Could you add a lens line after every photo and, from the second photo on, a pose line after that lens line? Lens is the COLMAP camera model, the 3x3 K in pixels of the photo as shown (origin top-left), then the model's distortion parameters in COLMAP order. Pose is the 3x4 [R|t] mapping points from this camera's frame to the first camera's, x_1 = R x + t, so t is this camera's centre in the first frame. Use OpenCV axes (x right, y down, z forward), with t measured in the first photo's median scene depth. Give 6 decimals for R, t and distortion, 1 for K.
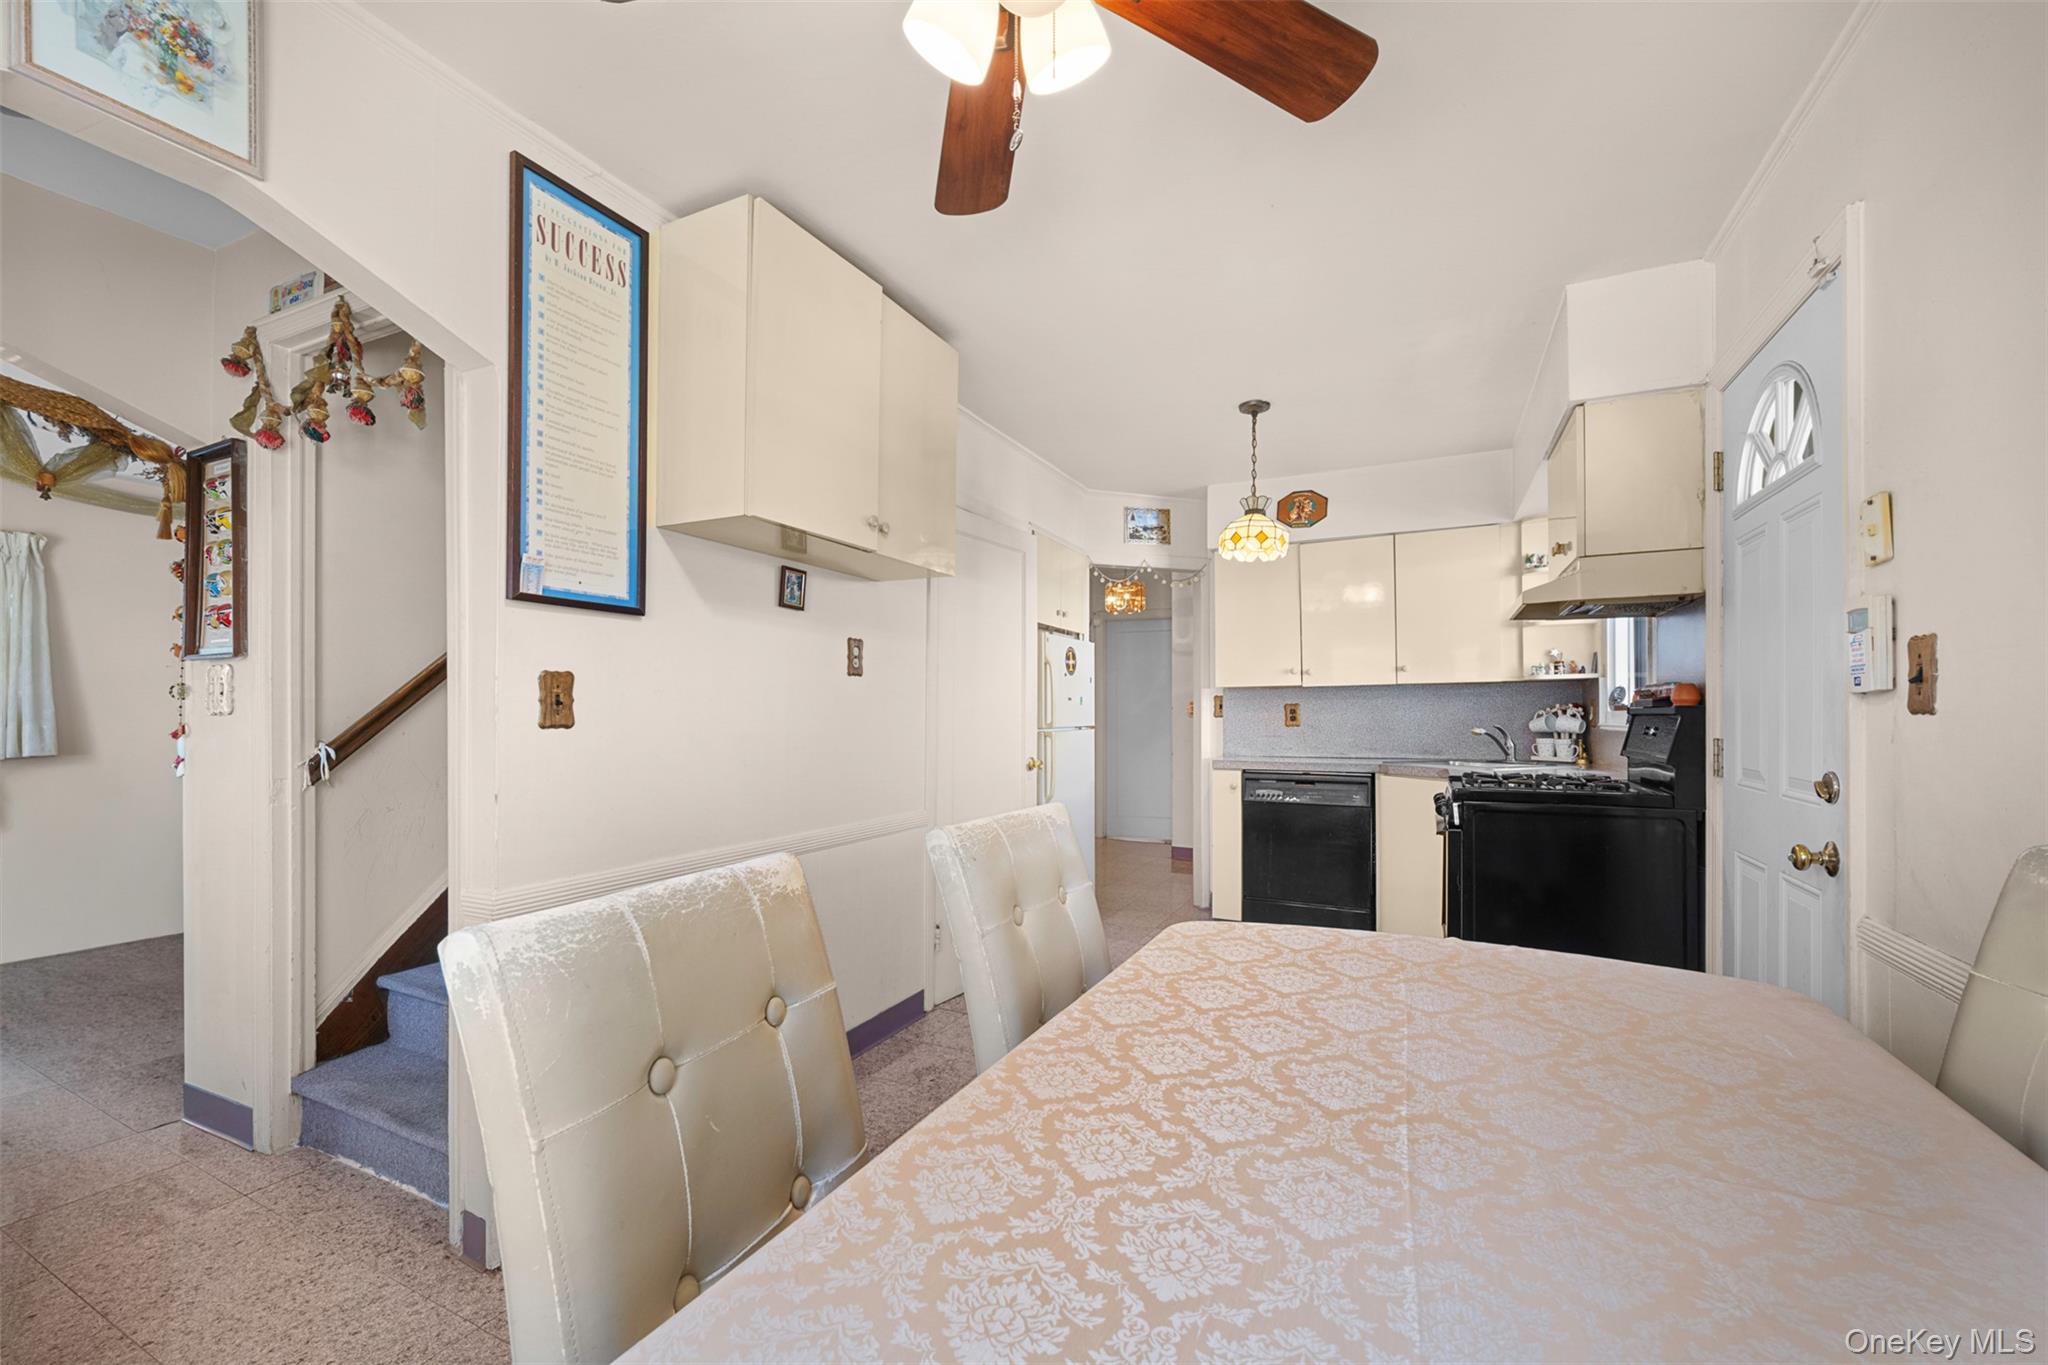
lens RADIAL K [[817.6, 0, 1029.8], [0, 817.6, 713.2], [0, 0, 1]] dist [0.001358, 0.000117]
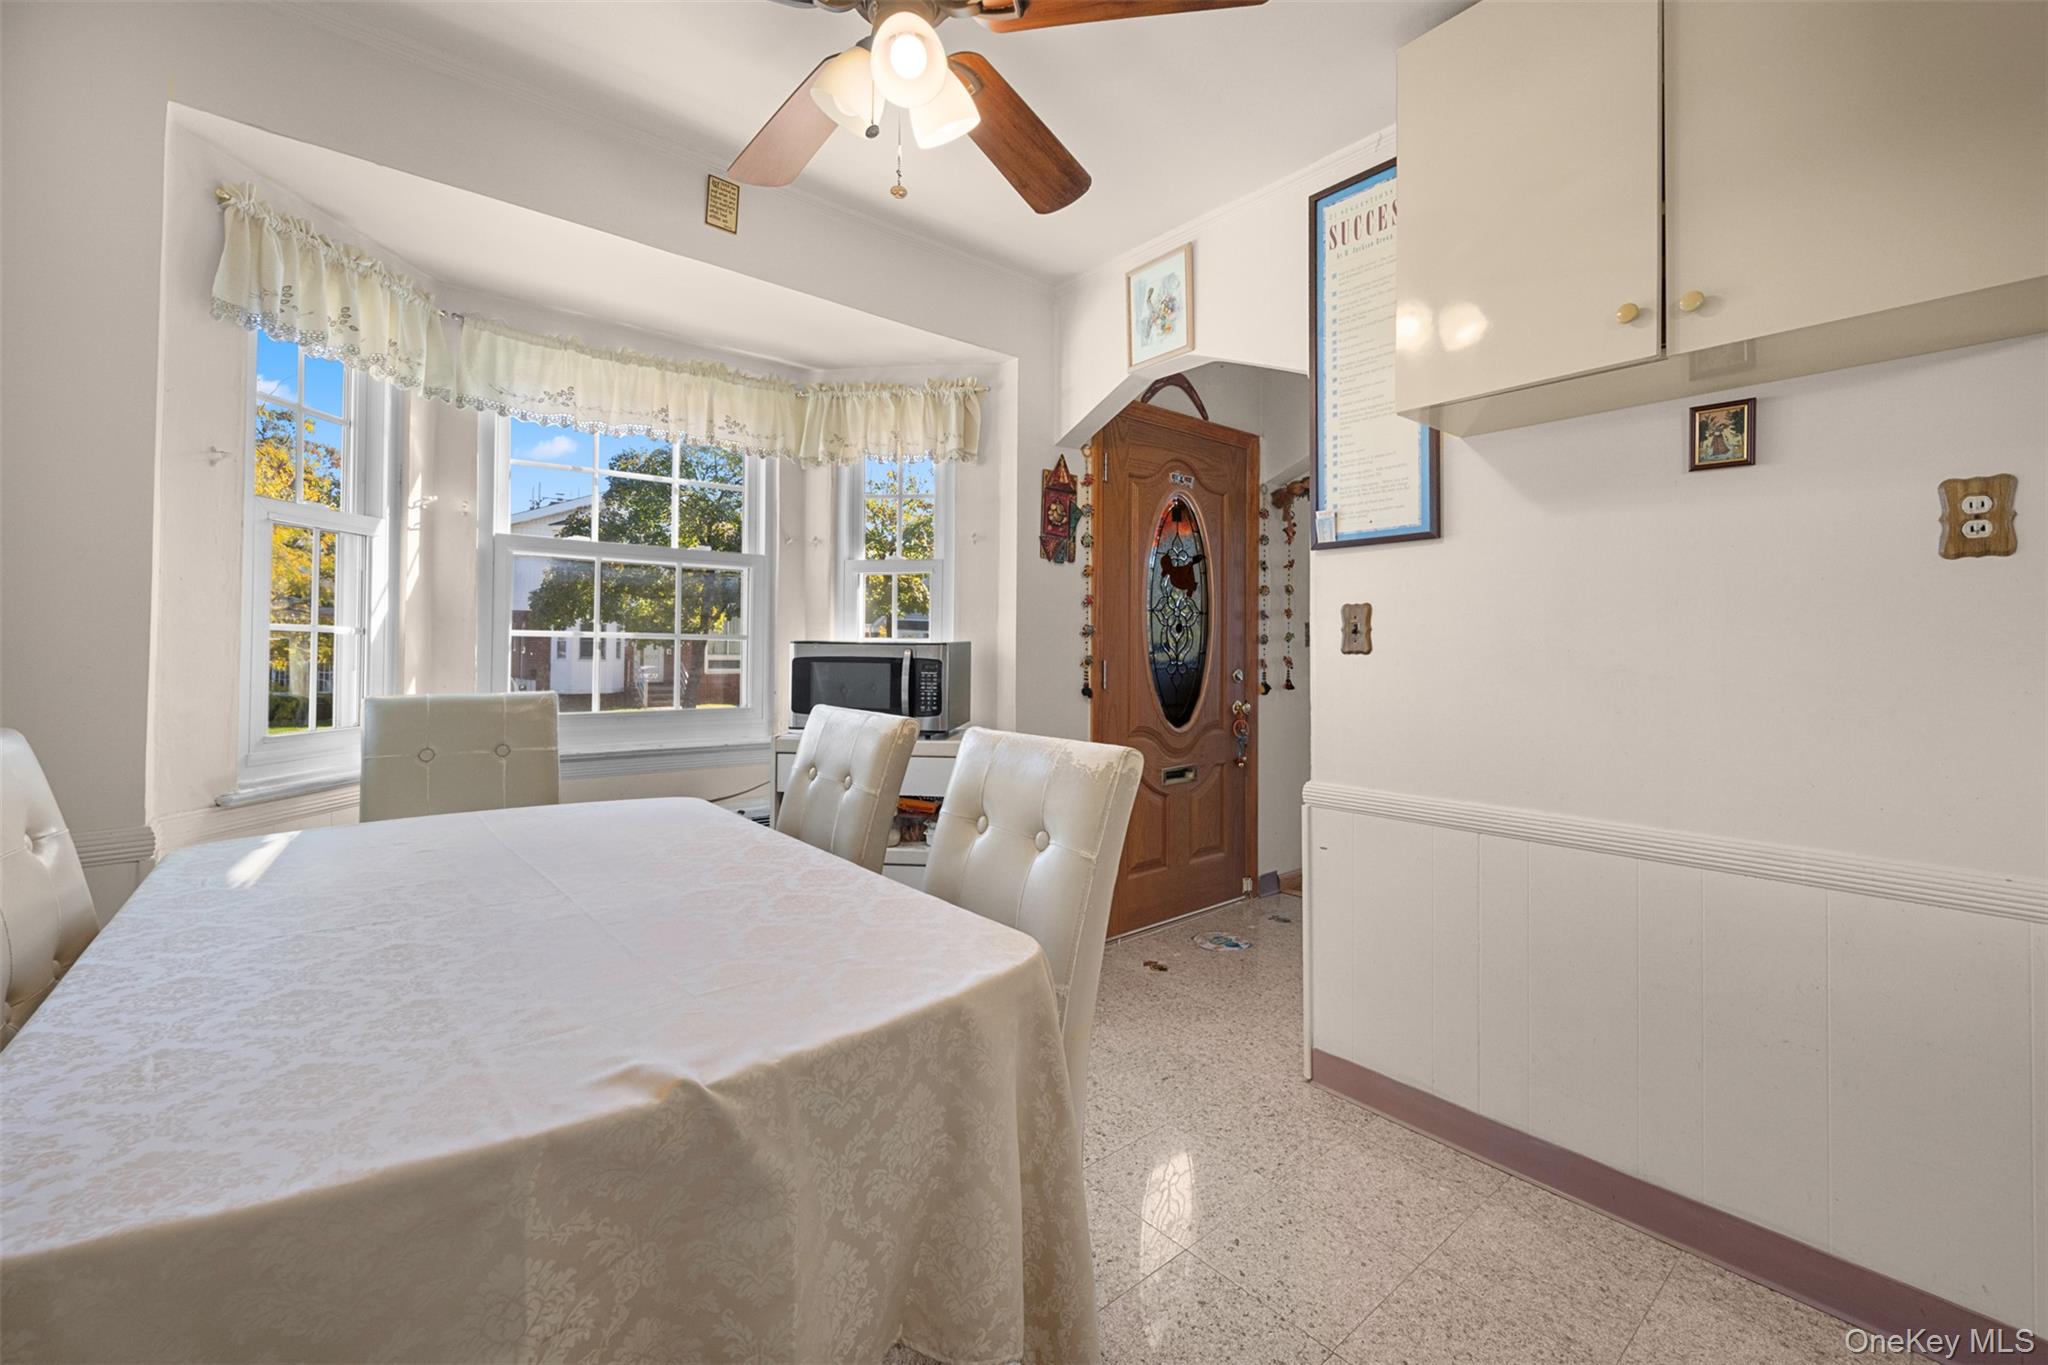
lens RADIAL K [[851.6, 0, 1053.2], [0, 851.6, 646.8], [0, 0, 1]] dist [-0.000093, -0.005387]
pose [[-0.398072, -0.006572, -0.917331, 0.316156], [-0.003854, 0.999977, -0.005491, 0.007843], [0.917346, 0.001349, -0.398088, 0.502760]]
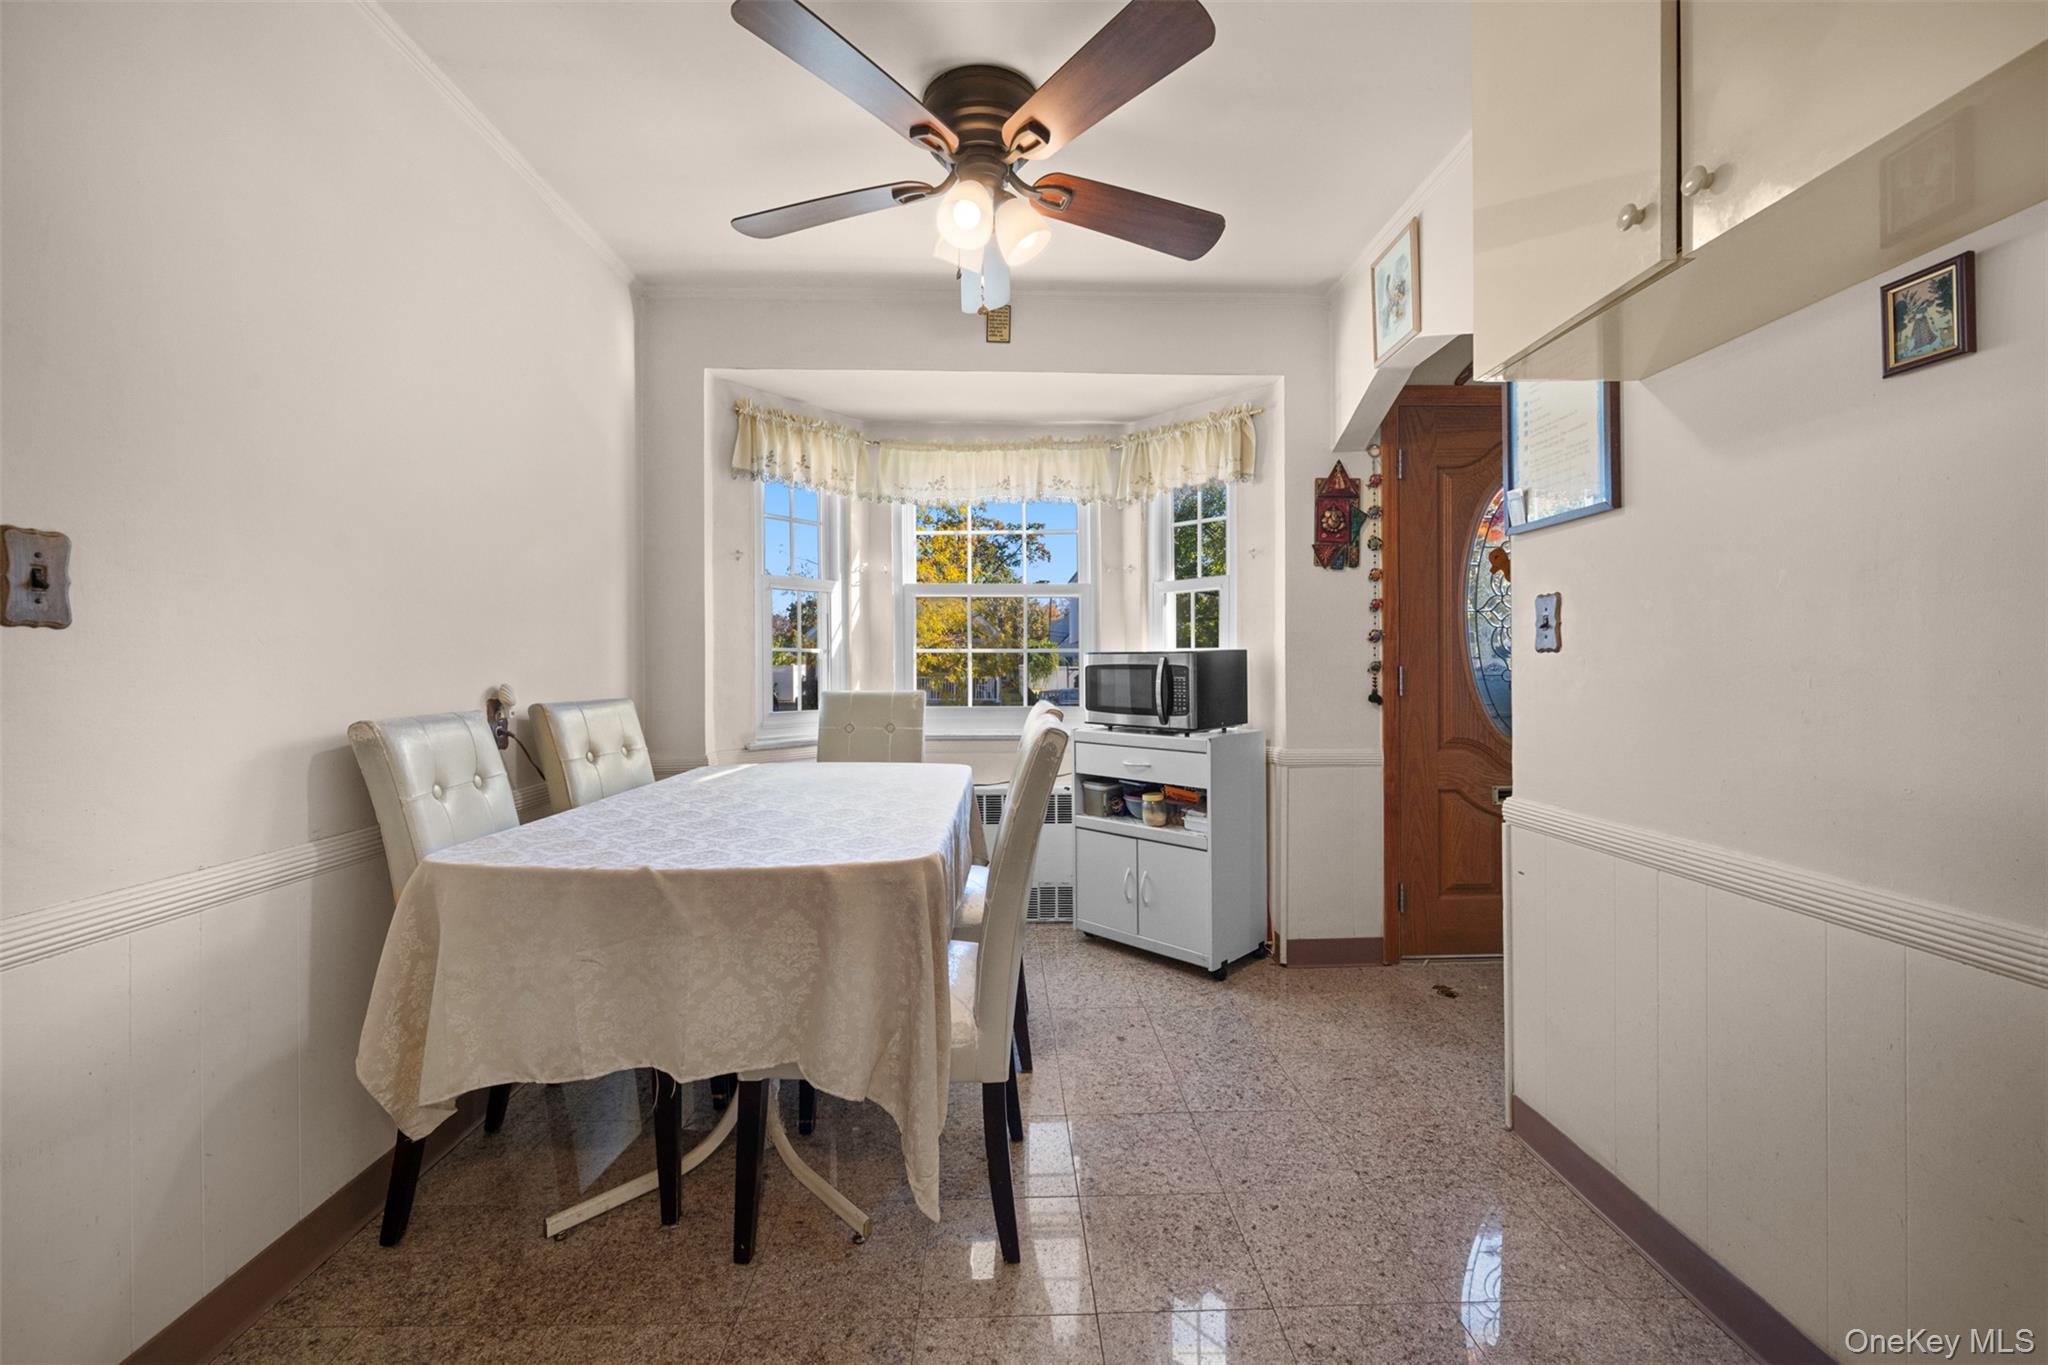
lens RADIAL K [[828.9, 0, 1024.0], [0, 828.9, 682.5], [0, 0, 1]] dist [-0.000838, -0.000259]
pose [[-0.888571, 0.013421, -0.458543, 0.205216], [0.006916, 0.999850, 0.015863, 0.016568], [0.458687, 0.010924, -0.888531, 0.741143]]
